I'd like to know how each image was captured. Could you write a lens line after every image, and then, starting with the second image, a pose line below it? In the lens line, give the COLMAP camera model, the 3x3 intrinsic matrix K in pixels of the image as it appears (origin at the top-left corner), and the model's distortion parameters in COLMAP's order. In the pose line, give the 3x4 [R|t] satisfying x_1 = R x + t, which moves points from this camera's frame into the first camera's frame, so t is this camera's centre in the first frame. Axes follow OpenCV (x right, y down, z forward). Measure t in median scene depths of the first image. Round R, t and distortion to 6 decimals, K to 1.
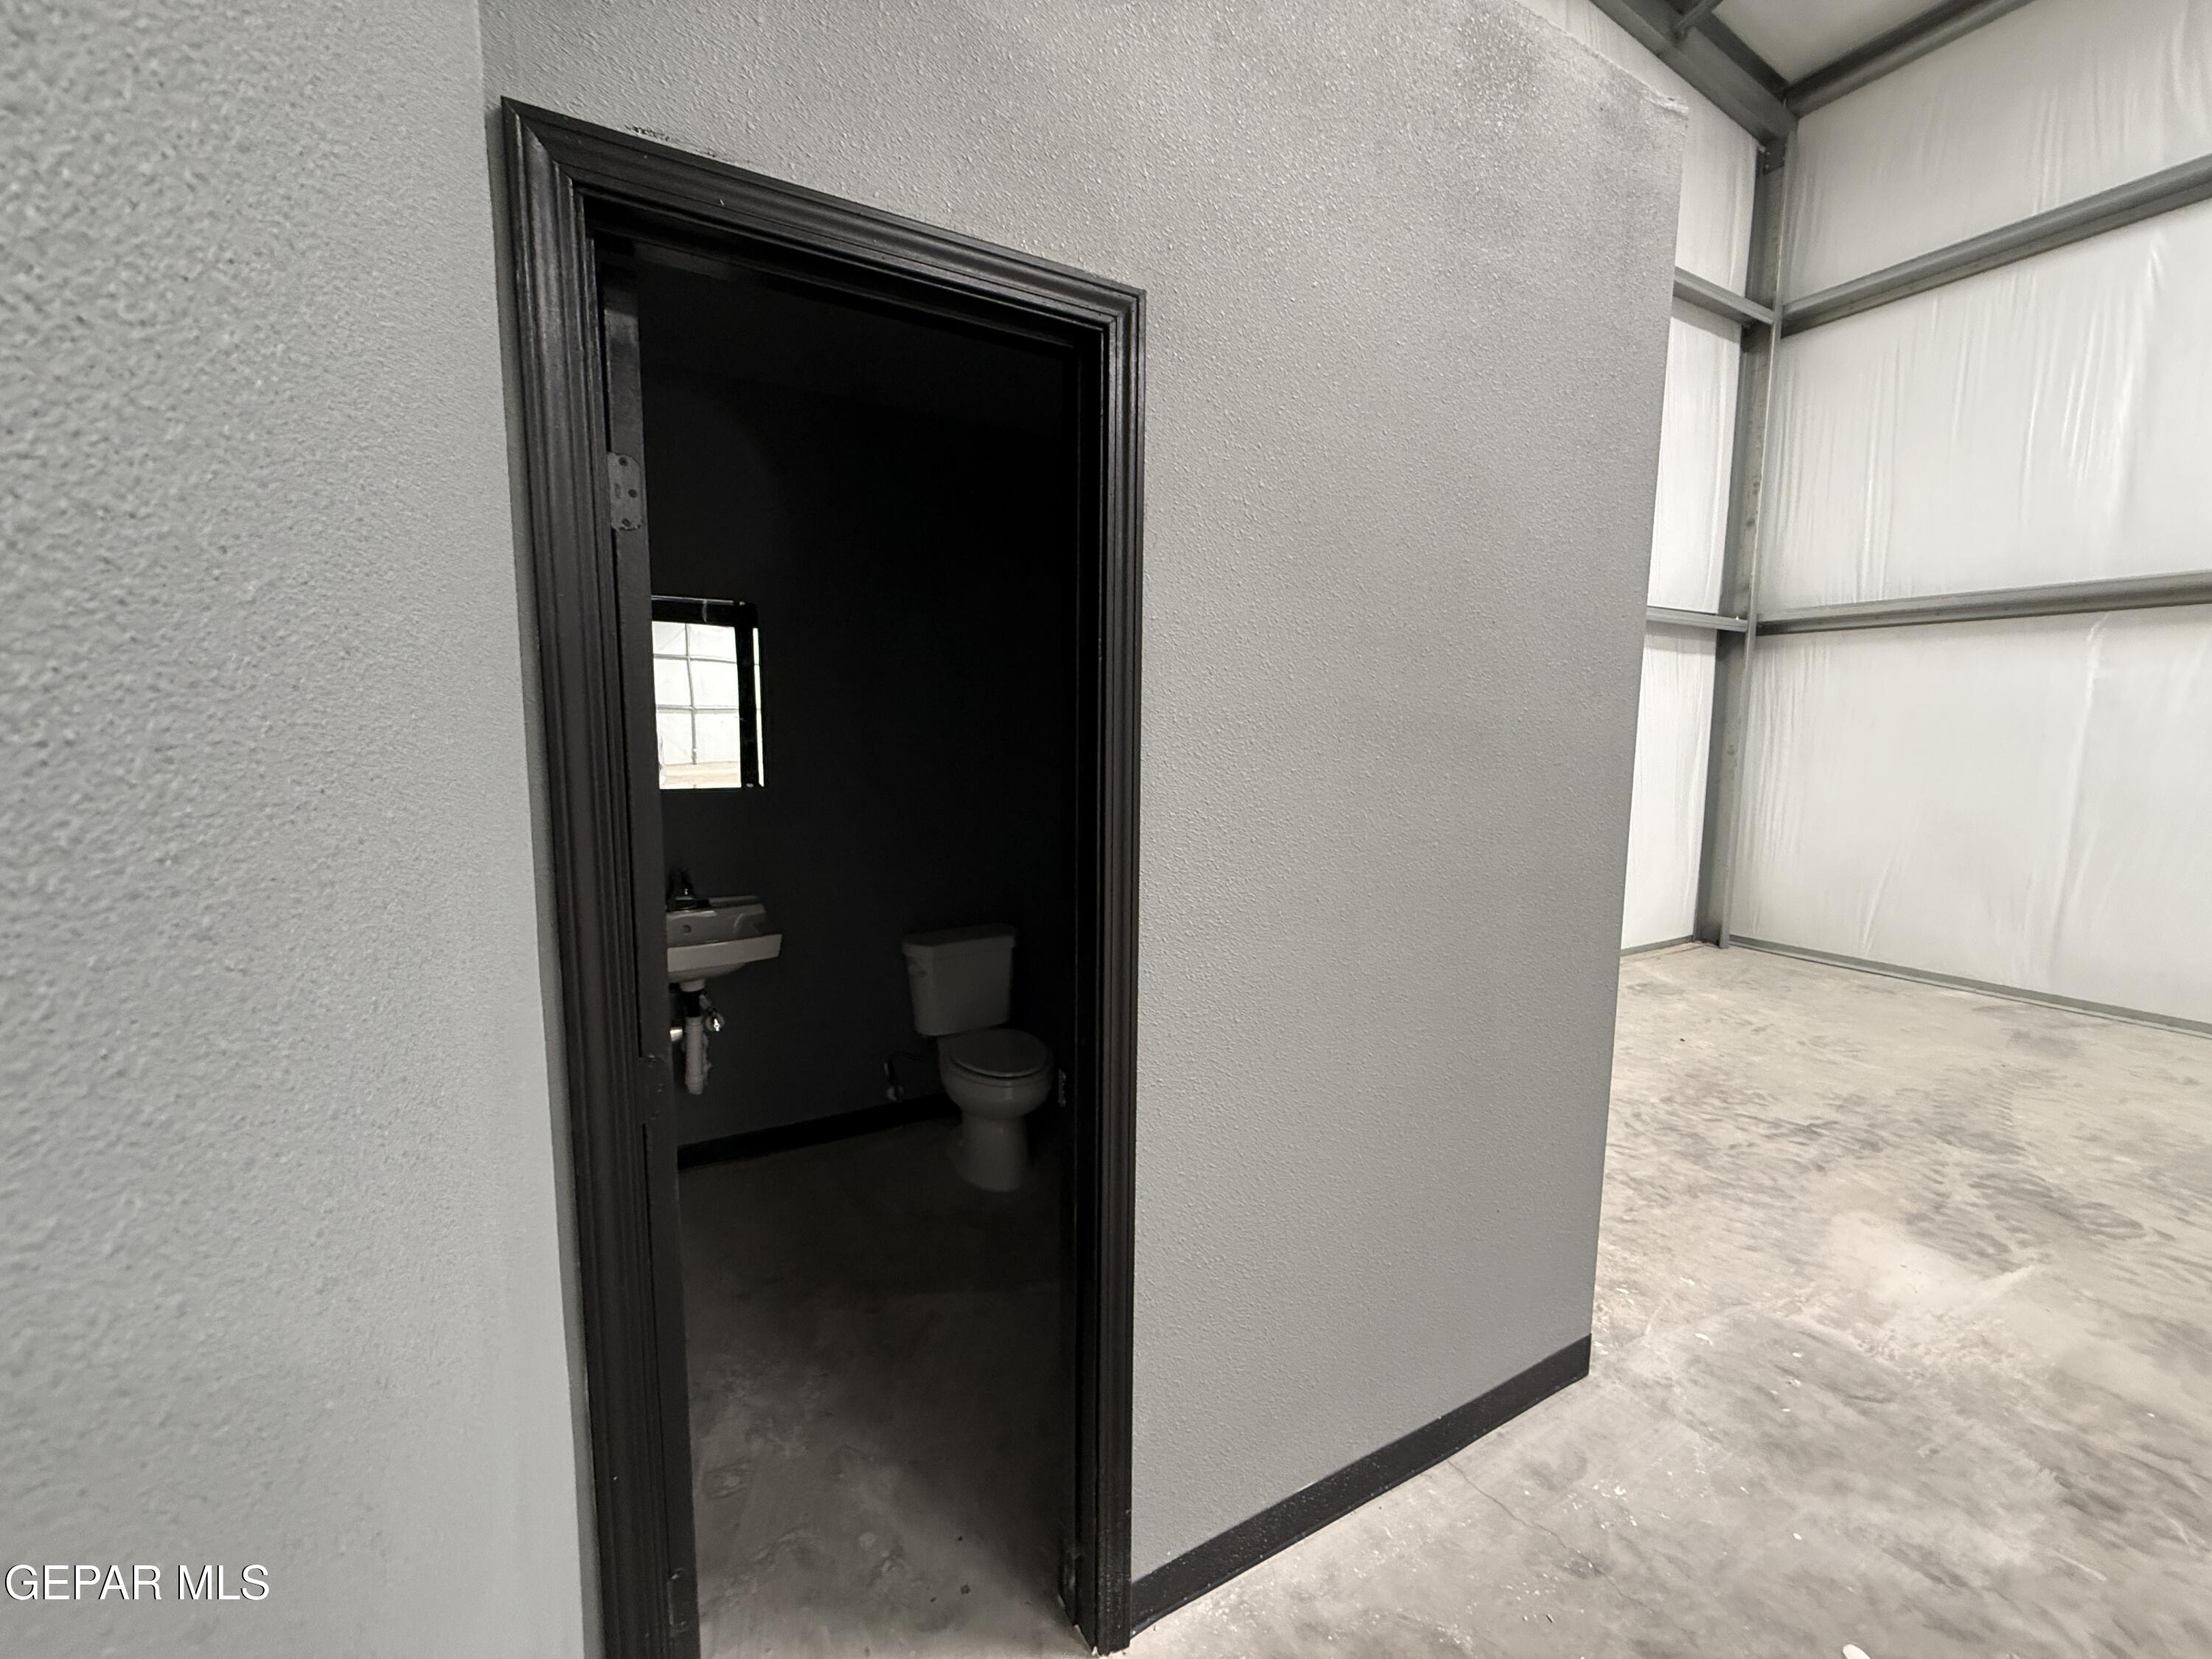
lens RADIAL K [[874.5, 0, 1102.9], [0, 874.5, 823.5], [0, 0, 1]] dist [-0.004255, 0.000845]
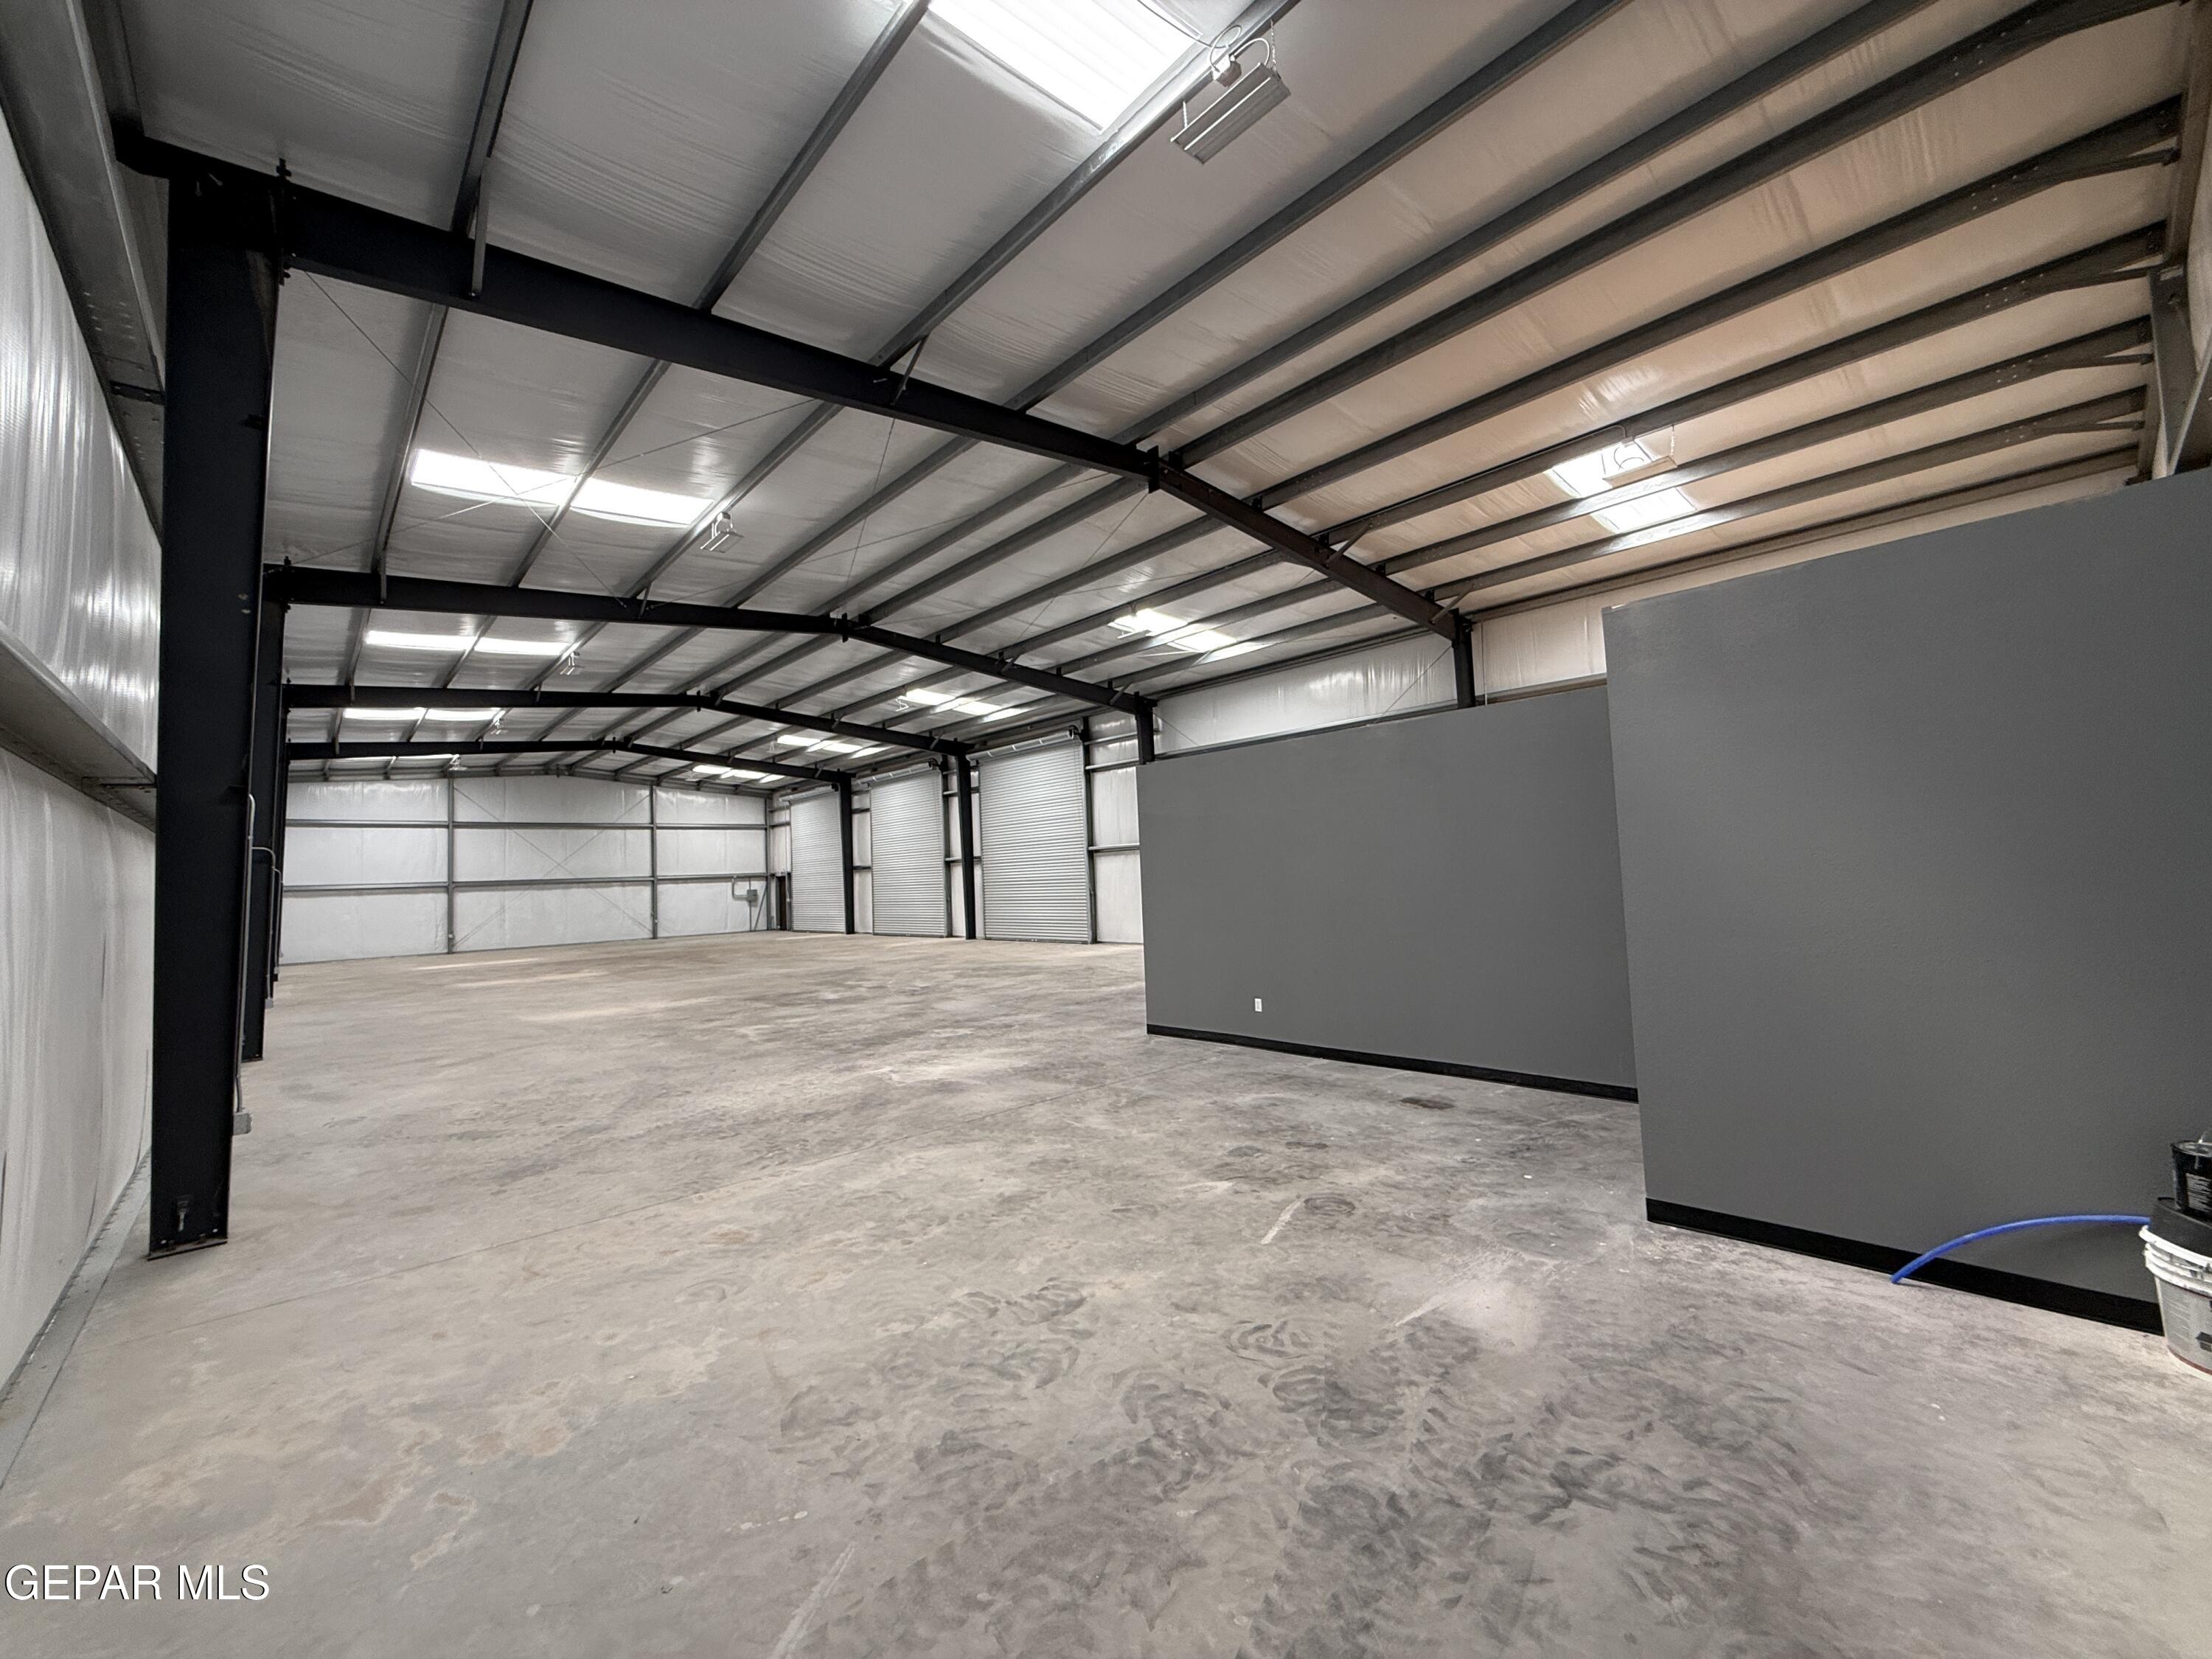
lens RADIAL K [[874.5, 0, 1088.0], [0, 874.5, 827.7], [0, 0, 1]] dist [-0.004255, 0.000845]
pose [[-0.974551, 0.020767, -0.223203, 1.479272], [0.010544, 0.998844, 0.046897, -0.218681], [0.223919, 0.043350, -0.973643, 1.749212]]
